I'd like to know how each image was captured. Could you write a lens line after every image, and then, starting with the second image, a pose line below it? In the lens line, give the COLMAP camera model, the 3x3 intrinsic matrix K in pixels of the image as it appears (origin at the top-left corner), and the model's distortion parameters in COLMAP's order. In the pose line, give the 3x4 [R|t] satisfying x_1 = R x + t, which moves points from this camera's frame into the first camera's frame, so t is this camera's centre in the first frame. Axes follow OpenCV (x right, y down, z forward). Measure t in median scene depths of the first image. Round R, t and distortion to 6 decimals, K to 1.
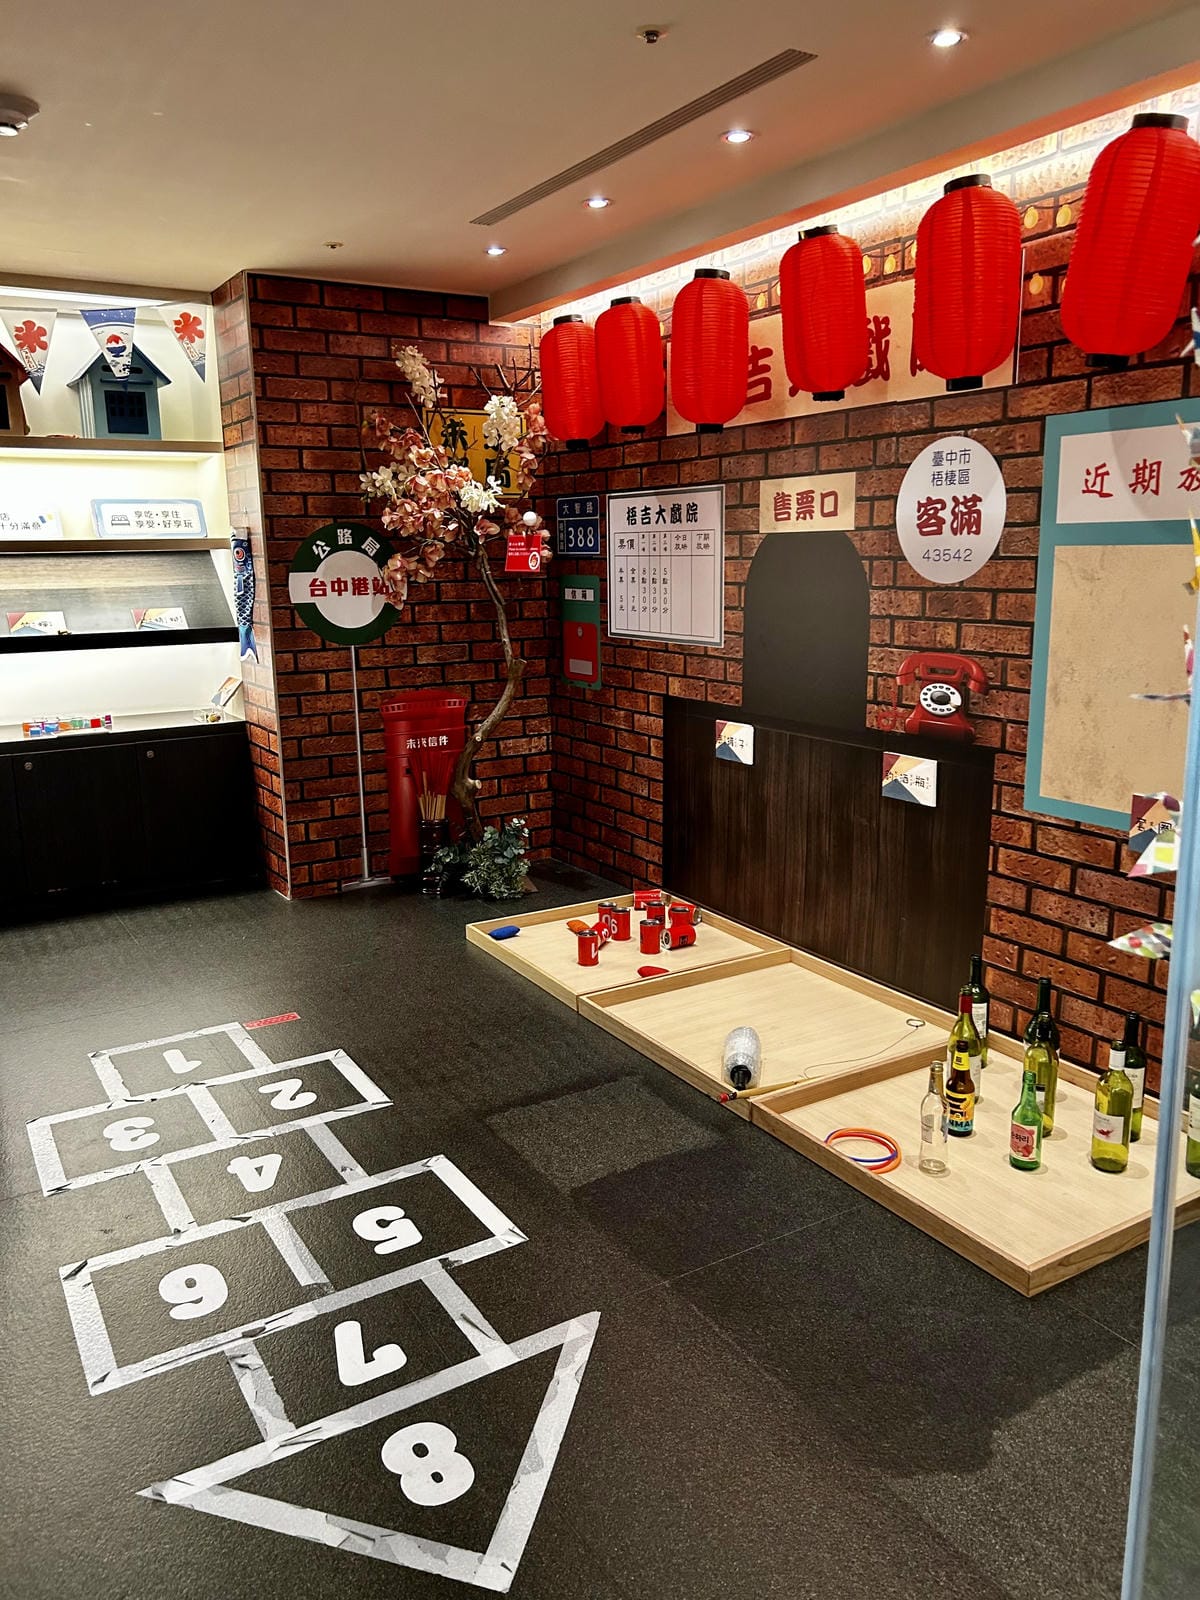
lens RADIAL K [[1206.0, 0, 605.0], [0, 1206.0, 807.7], [0, 0, 1]] dist [-0.004322, -0.028995]
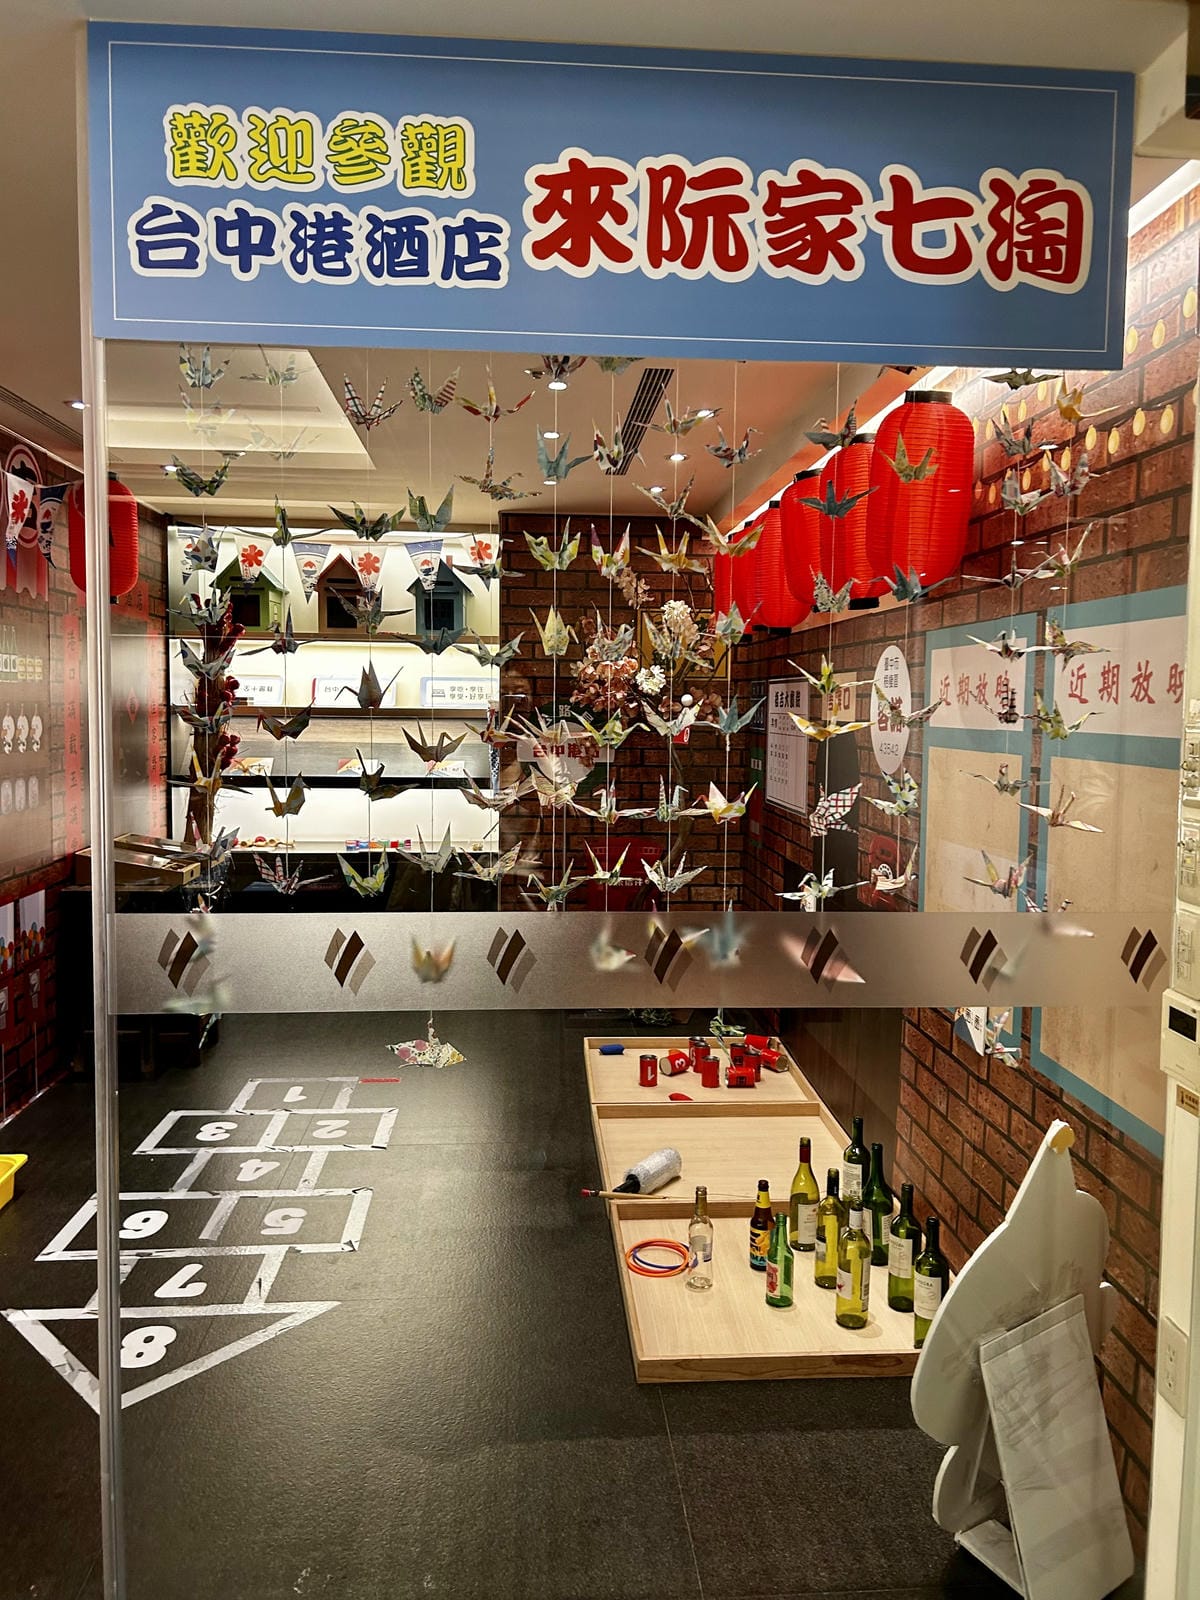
lens RADIAL K [[1206.0, 0, 600.2], [0, 1206.0, 794.1], [0, 0, 1]] dist [-0.004322, -0.028995]
pose [[0.881368, 0.056237, -0.469072, 0.470783], [-0.117767, 0.987699, -0.102864, -0.020155], [0.457517, 0.145902, 0.877149, -0.067588]]
